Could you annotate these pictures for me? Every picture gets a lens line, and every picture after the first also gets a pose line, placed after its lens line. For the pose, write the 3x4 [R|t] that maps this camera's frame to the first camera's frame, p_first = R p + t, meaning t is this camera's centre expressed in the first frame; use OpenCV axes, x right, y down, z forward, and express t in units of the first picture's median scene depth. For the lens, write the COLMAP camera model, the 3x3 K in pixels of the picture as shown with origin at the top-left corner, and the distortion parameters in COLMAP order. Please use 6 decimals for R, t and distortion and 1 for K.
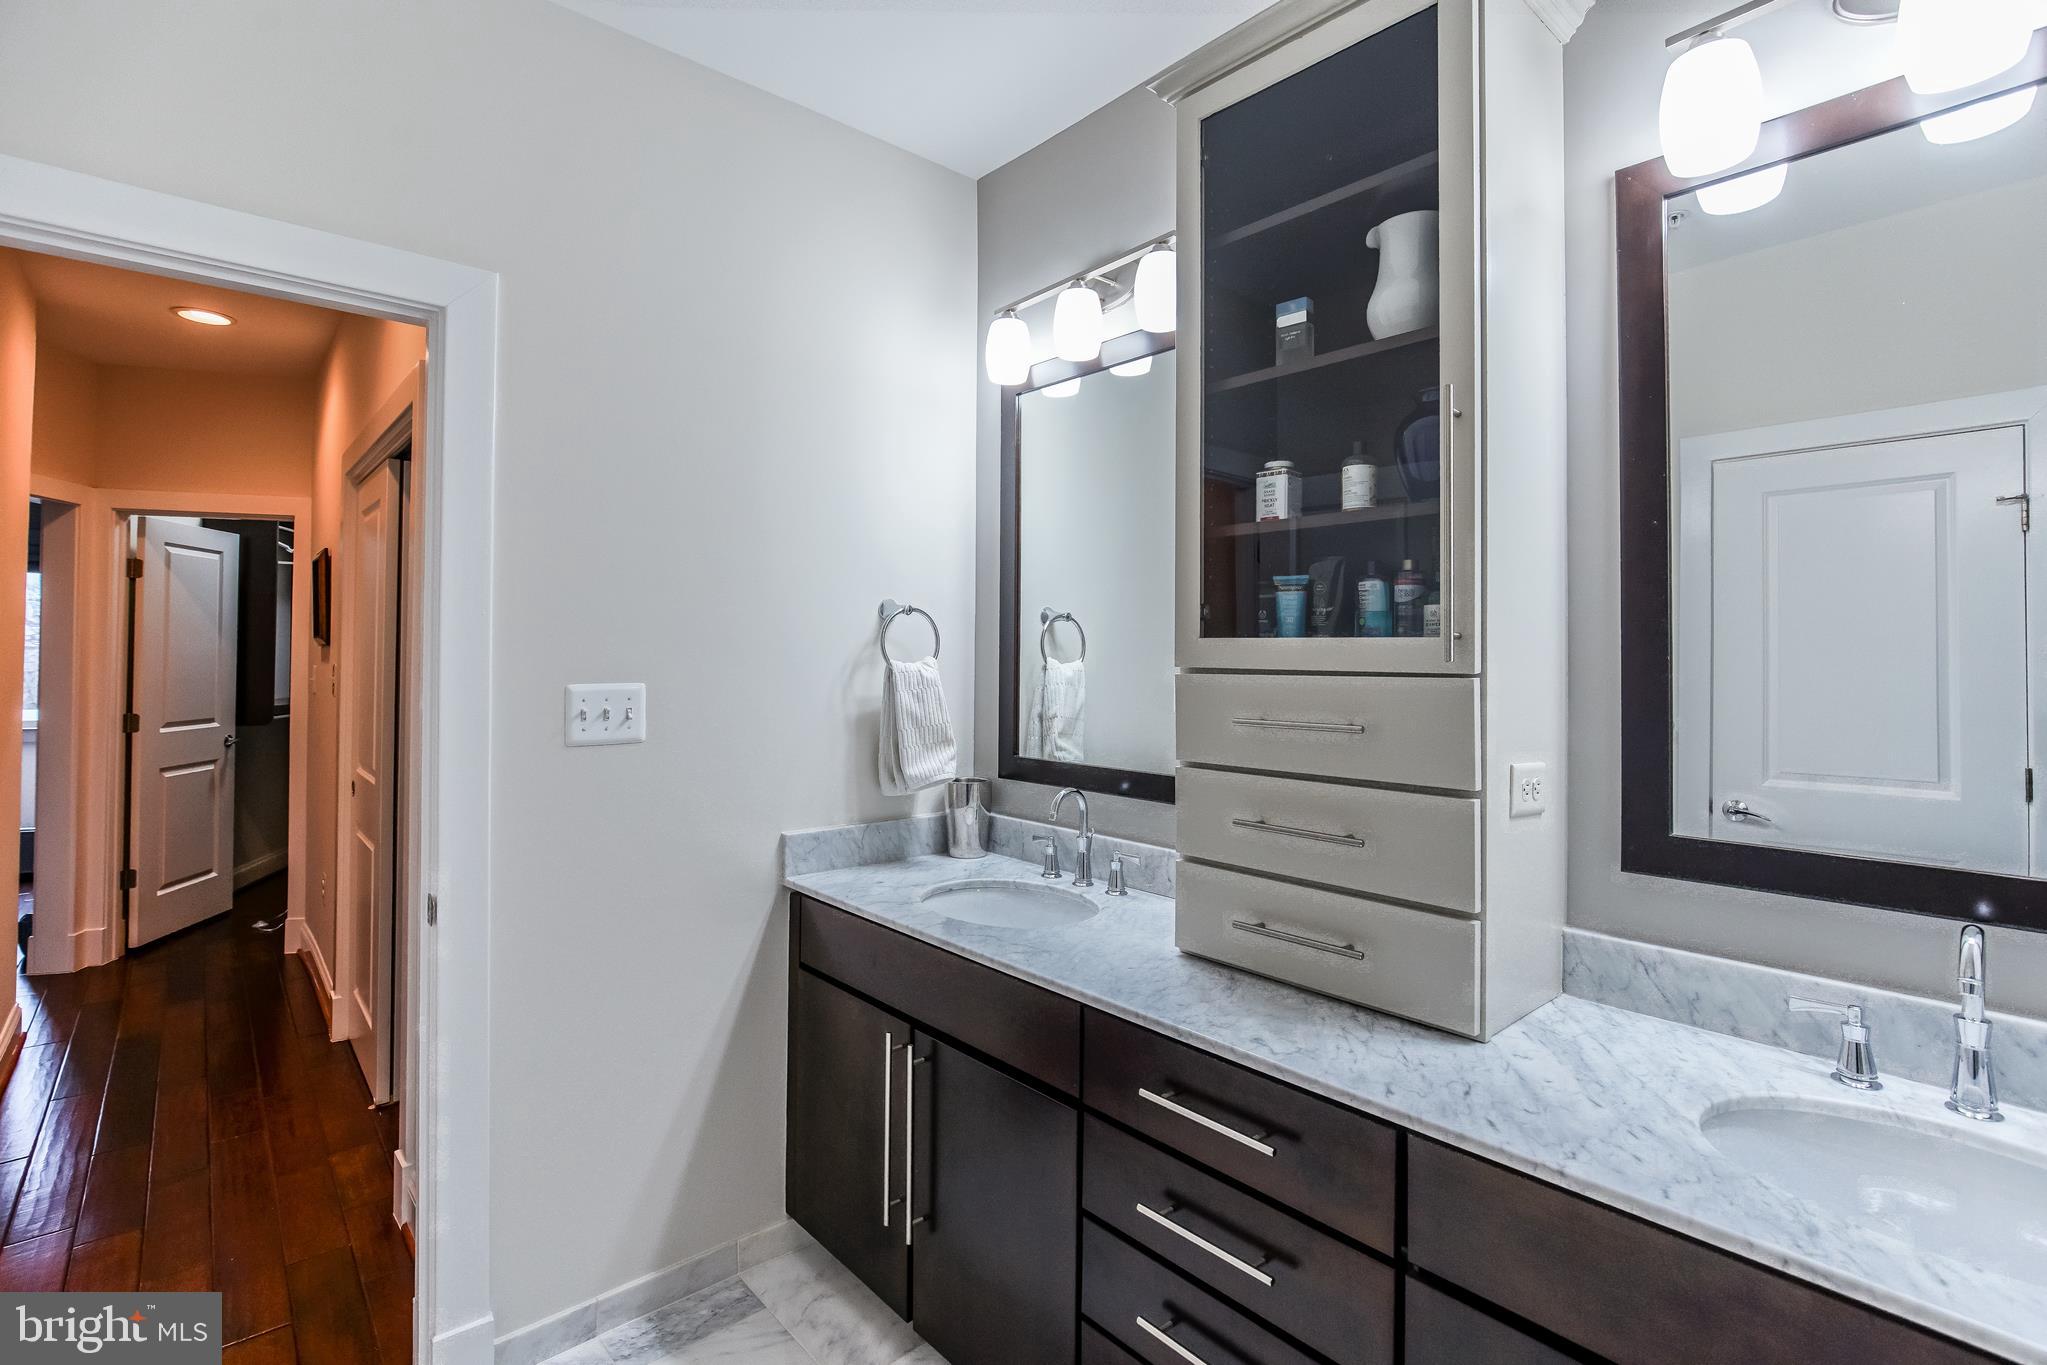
lens RADIAL K [[916.6, 0, 1027.5], [0, 916.6, 635.2], [0, 0, 1]] dist [-0.001117, -0.000242]
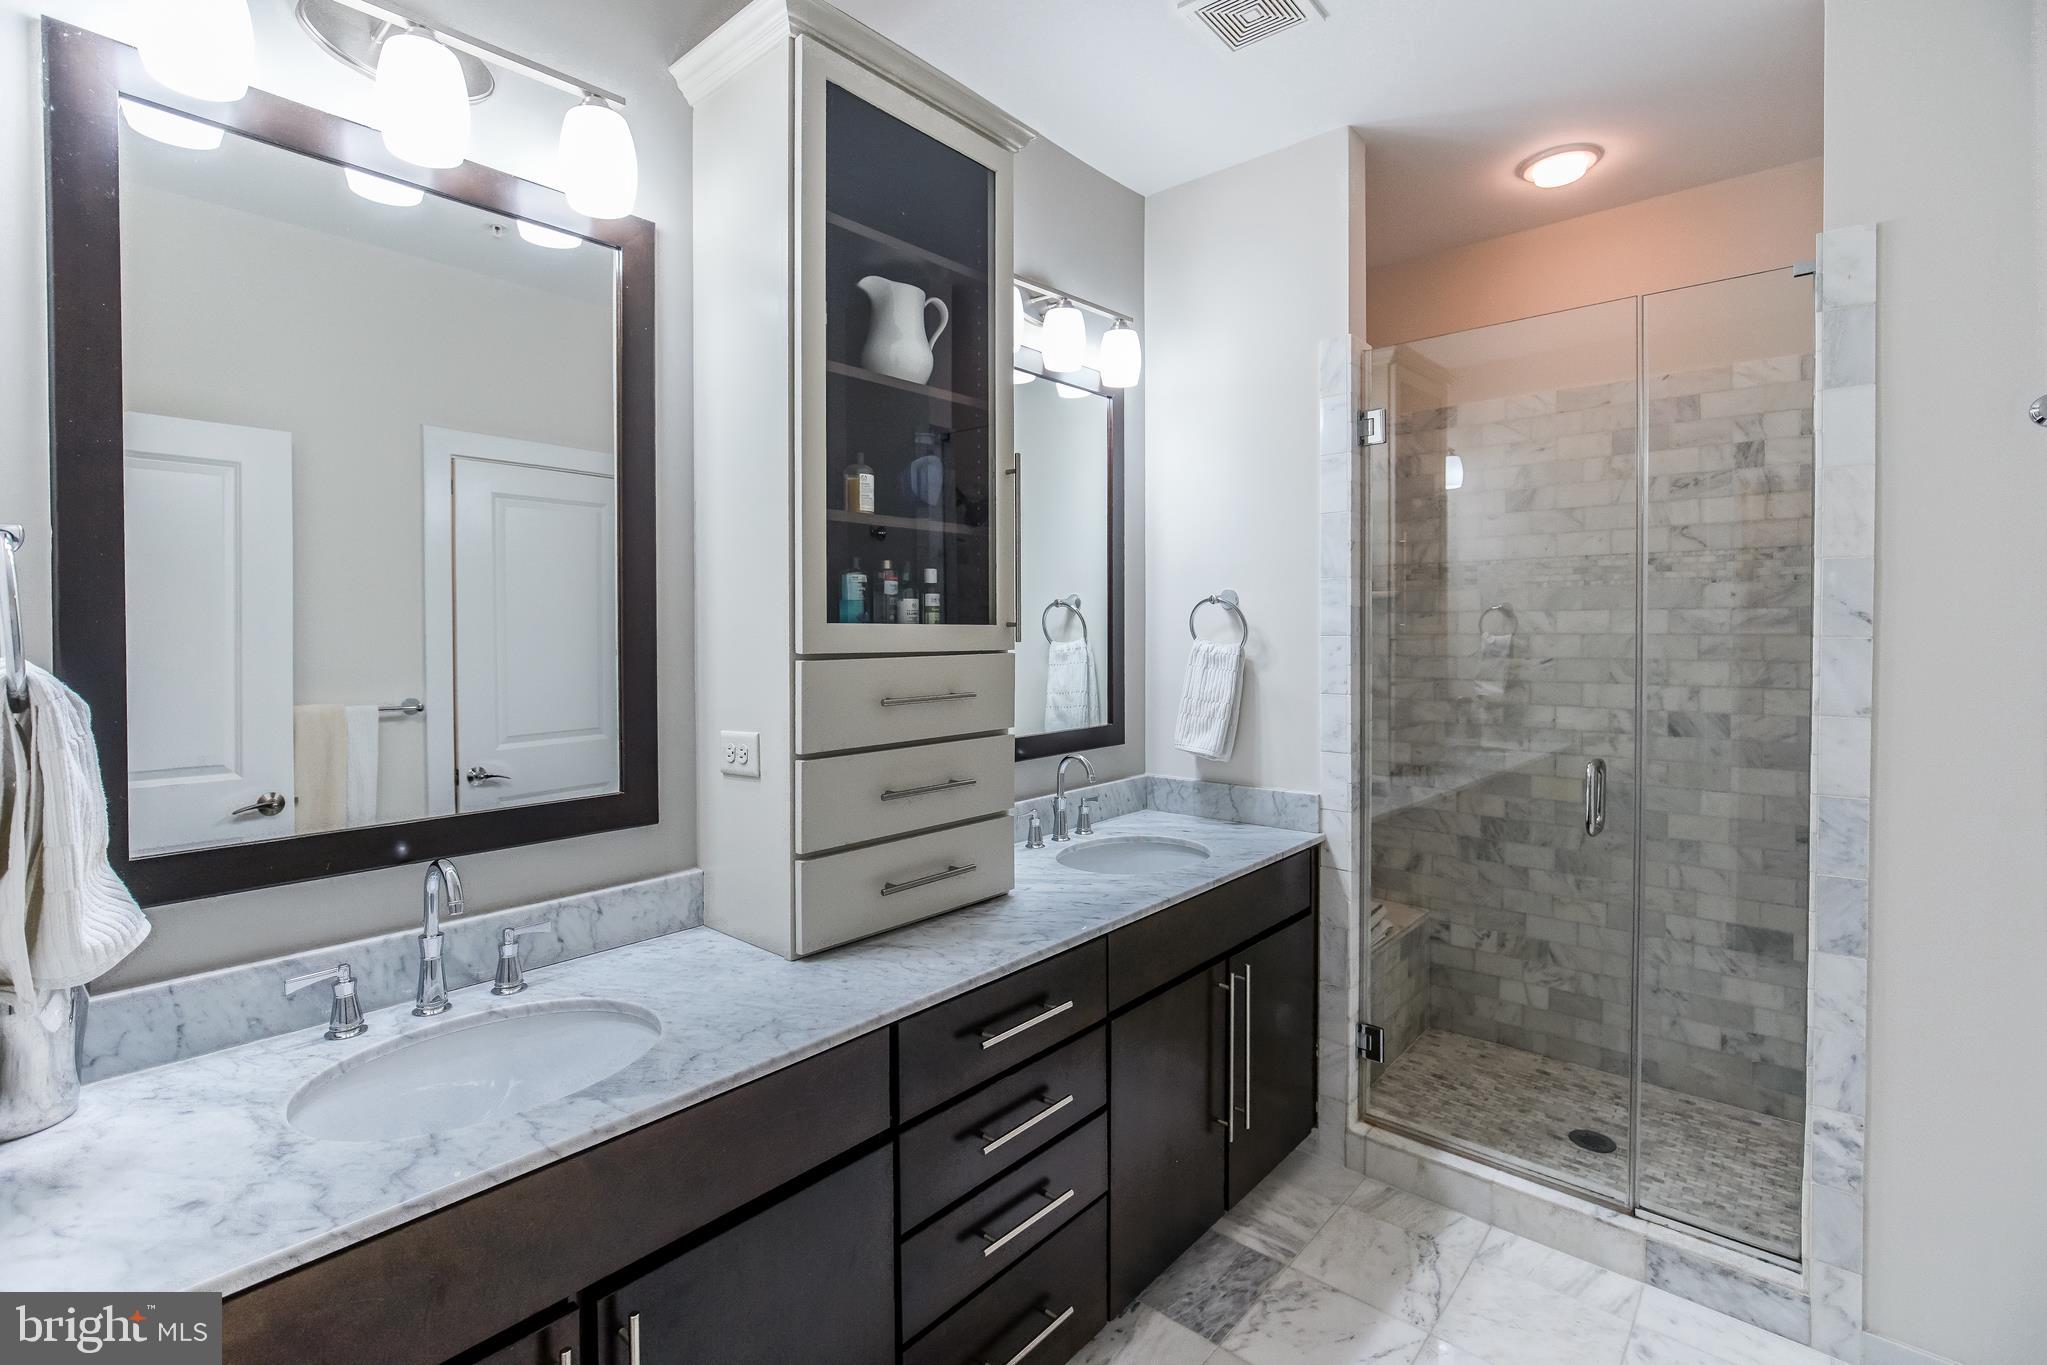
lens RADIAL K [[946.0, 0, 1027.1], [0, 946.0, 644.5], [0, 0, 1]] dist [-0.013030, -0.000010]
pose [[-0.104239, -0.015135, 0.994437, -0.816807], [-0.006477, 0.999873, 0.014539, 0.010178], [-0.994531, -0.004925, -0.104324, 0.890927]]
